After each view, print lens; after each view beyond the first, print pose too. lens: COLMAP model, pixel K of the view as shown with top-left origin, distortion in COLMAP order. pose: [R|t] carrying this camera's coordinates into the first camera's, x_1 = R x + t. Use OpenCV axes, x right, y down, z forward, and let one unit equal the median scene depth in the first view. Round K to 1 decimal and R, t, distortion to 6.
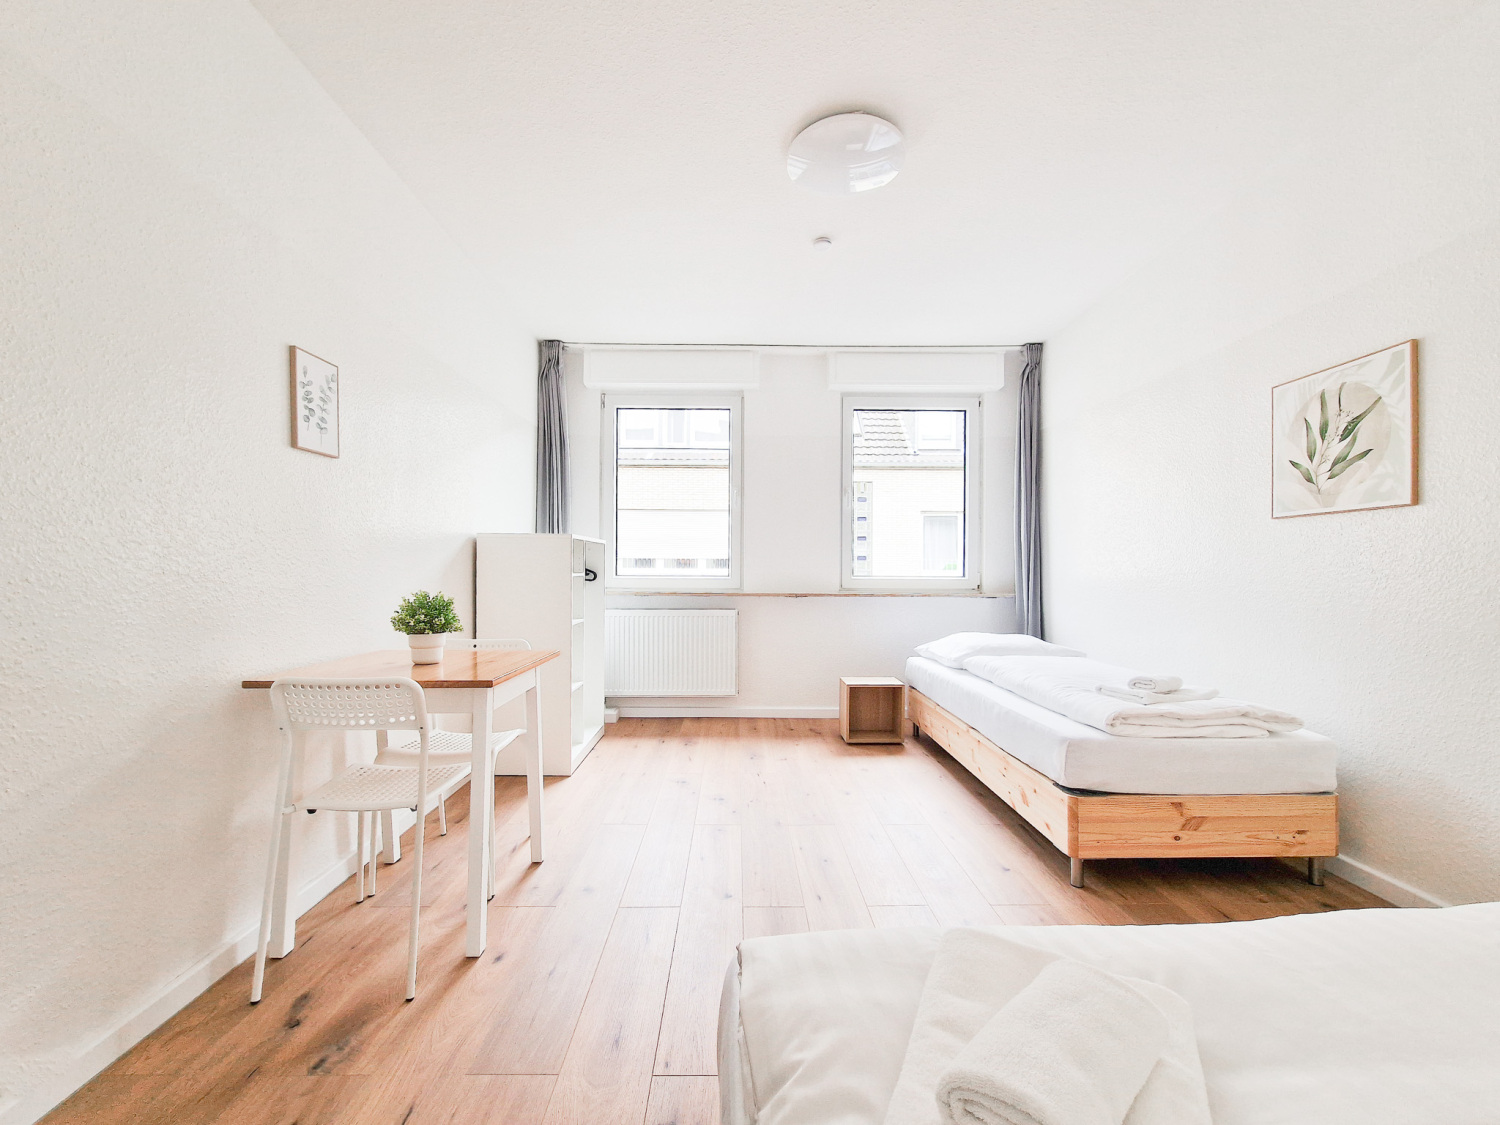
lens RADIAL K [[591.8, 0, 686.4], [0, 591.8, 572.9], [0, 0, 1]] dist [-0.002394, -0.000545]
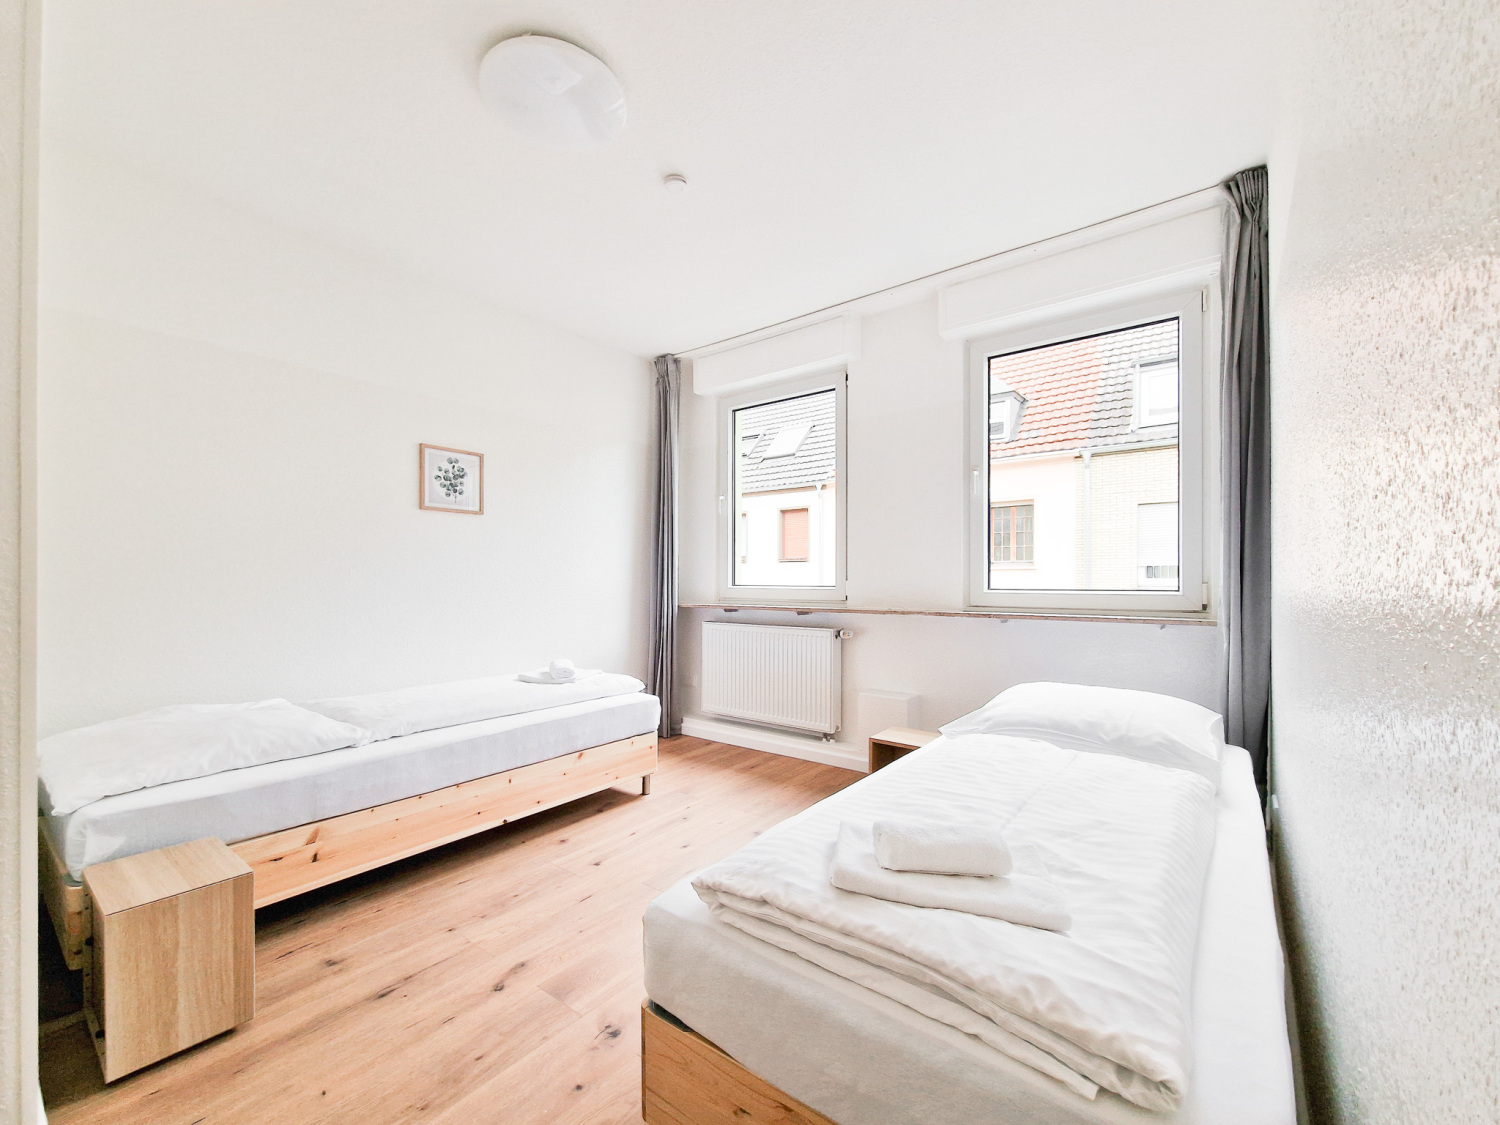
lens RADIAL K [[591.8, 0, 783.5], [0, 591.8, 573.5], [0, 0, 1]] dist [-0.002394, -0.000545]
pose [[0.816101, -0.008270, -0.577851, 0.510159], [0.004639, 0.999959, -0.007759, -0.010471], [0.577891, 0.003652, 0.816106, 0.280463]]
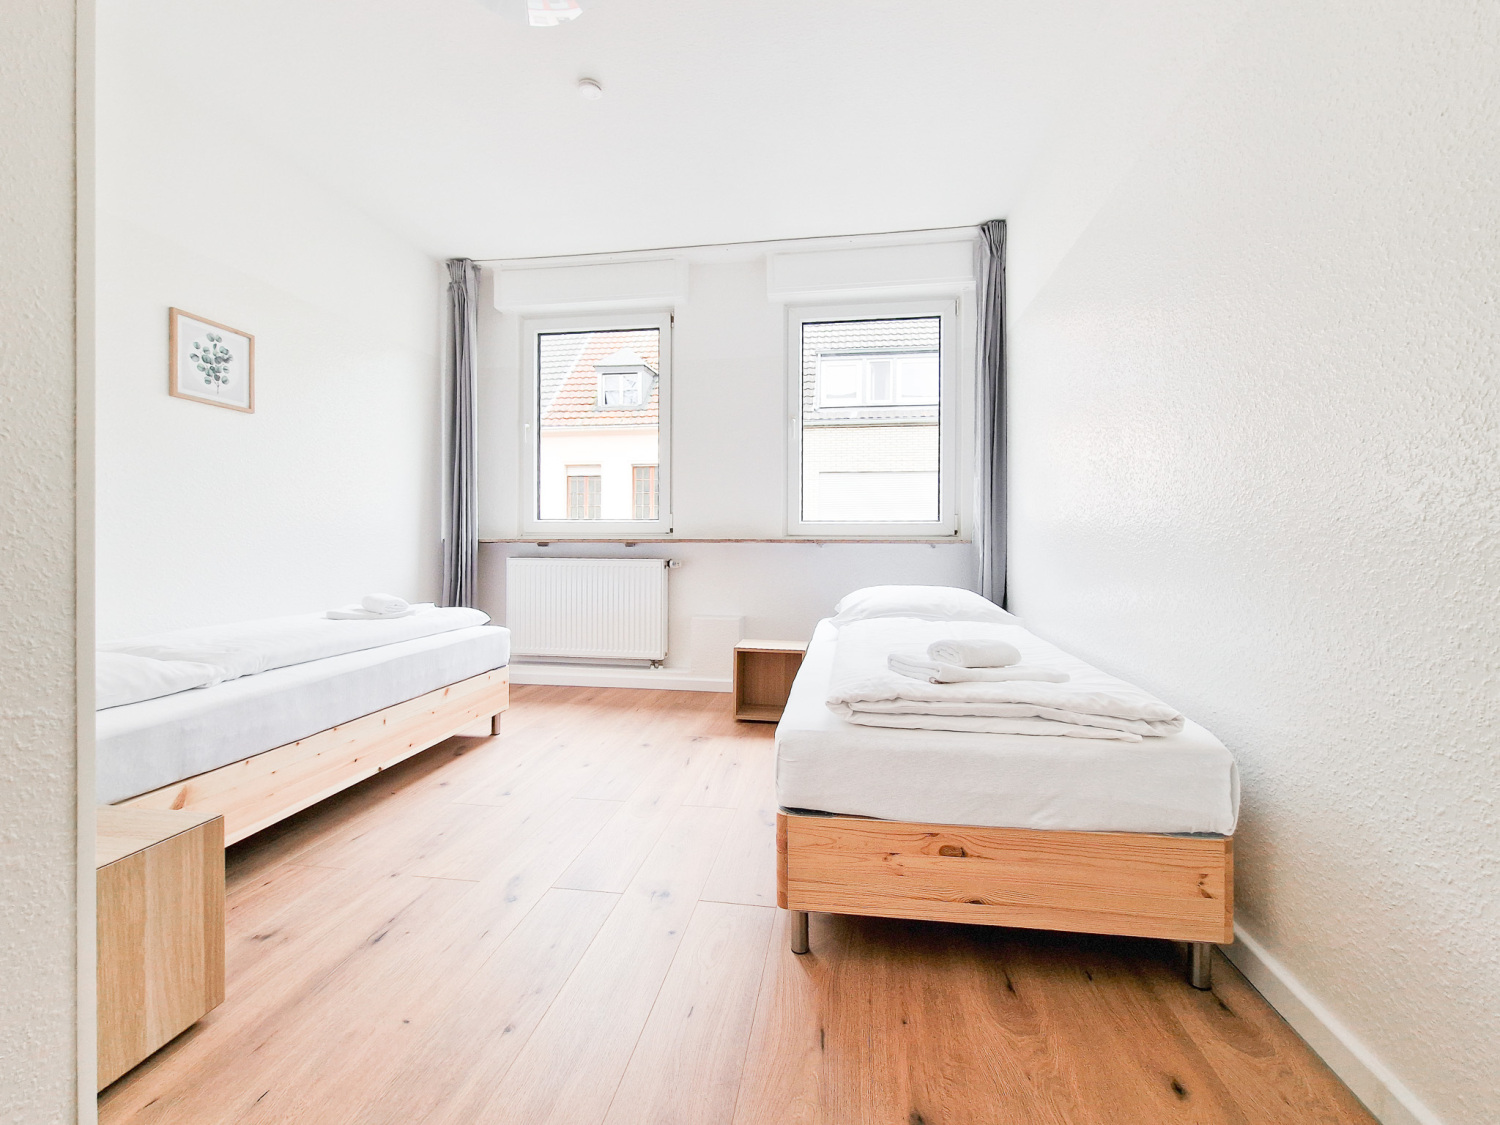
lens RADIAL K [[591.8, 0, 772.5], [0, 591.8, 538.7], [0, 0, 1]] dist [-0.002394, -0.000545]
pose [[0.991539, -0.002080, -0.129794, 0.356918], [0.002397, 0.999995, 0.002287, 0.029705], [0.129789, -0.002578, 0.991538, 0.163054]]
